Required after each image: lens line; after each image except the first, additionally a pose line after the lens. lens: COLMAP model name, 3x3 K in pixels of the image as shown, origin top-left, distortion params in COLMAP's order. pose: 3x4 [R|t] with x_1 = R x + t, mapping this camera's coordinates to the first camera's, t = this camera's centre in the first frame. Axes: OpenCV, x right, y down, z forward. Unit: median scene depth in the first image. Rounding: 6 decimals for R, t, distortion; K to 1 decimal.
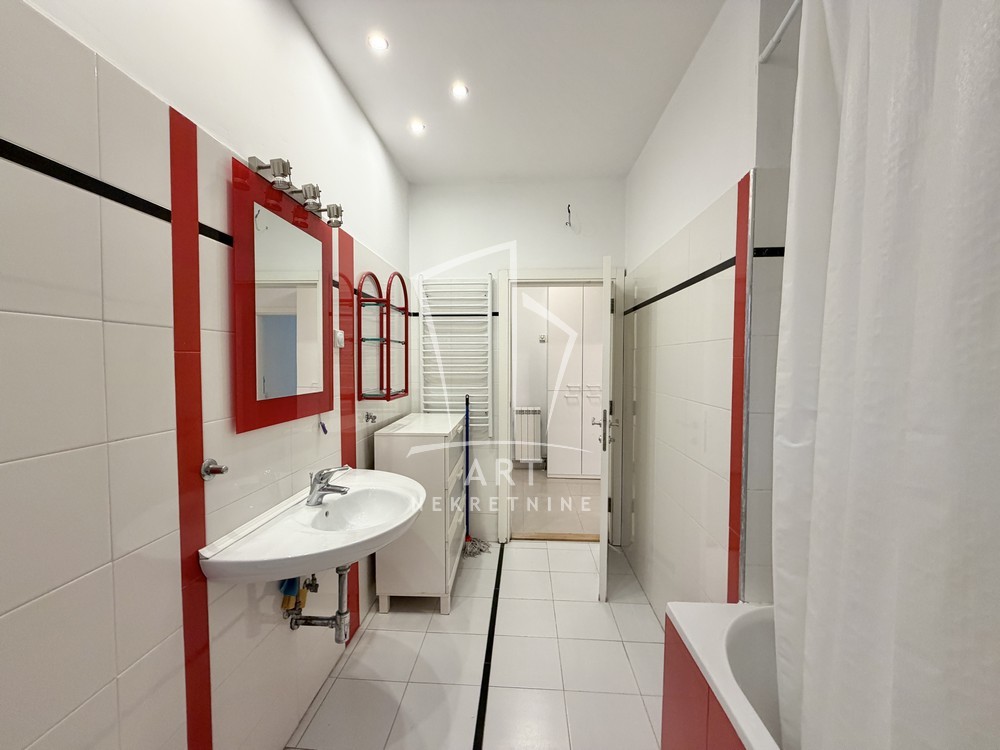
lens RADIAL K [[399.0, 0, 496.1], [0, 399.0, 376.4], [0, 0, 1]] dist [-0.000459, 0.000079]
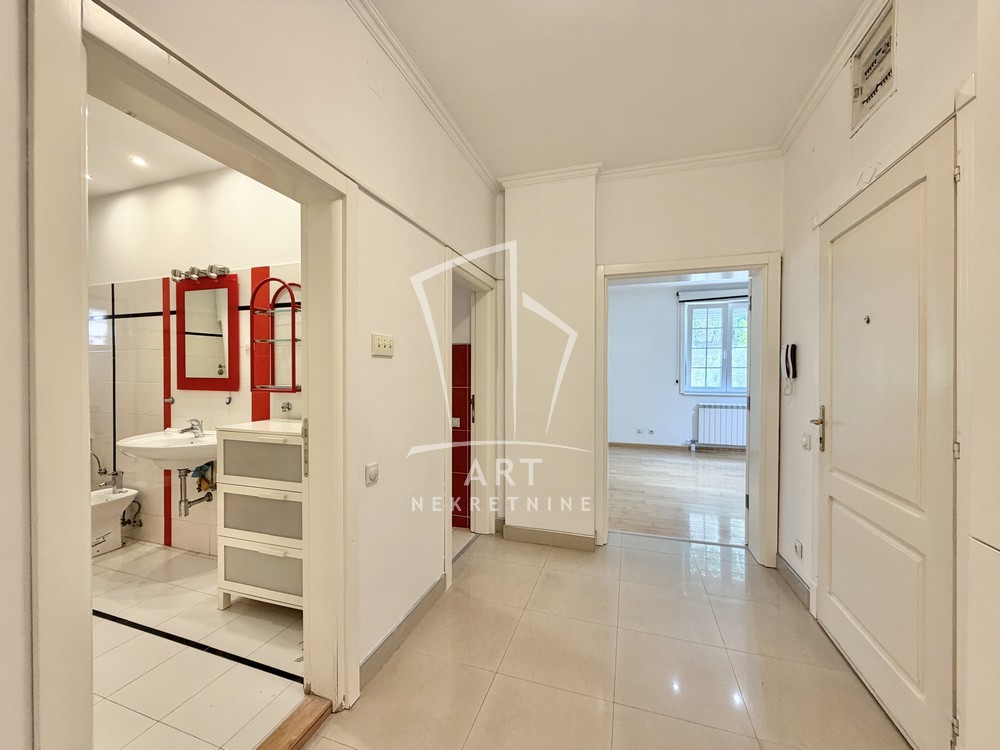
lens RADIAL K [[399.0, 0, 496.1], [0, 399.0, 376.4], [0, 0, 1]] dist [-0.000459, 0.000079]
pose [[-0.261439, 0.010722, -0.965160, 1.096377], [-0.039519, 0.998981, 0.021803, -0.060851], [0.964411, 0.043842, -0.260749, 3.167384]]
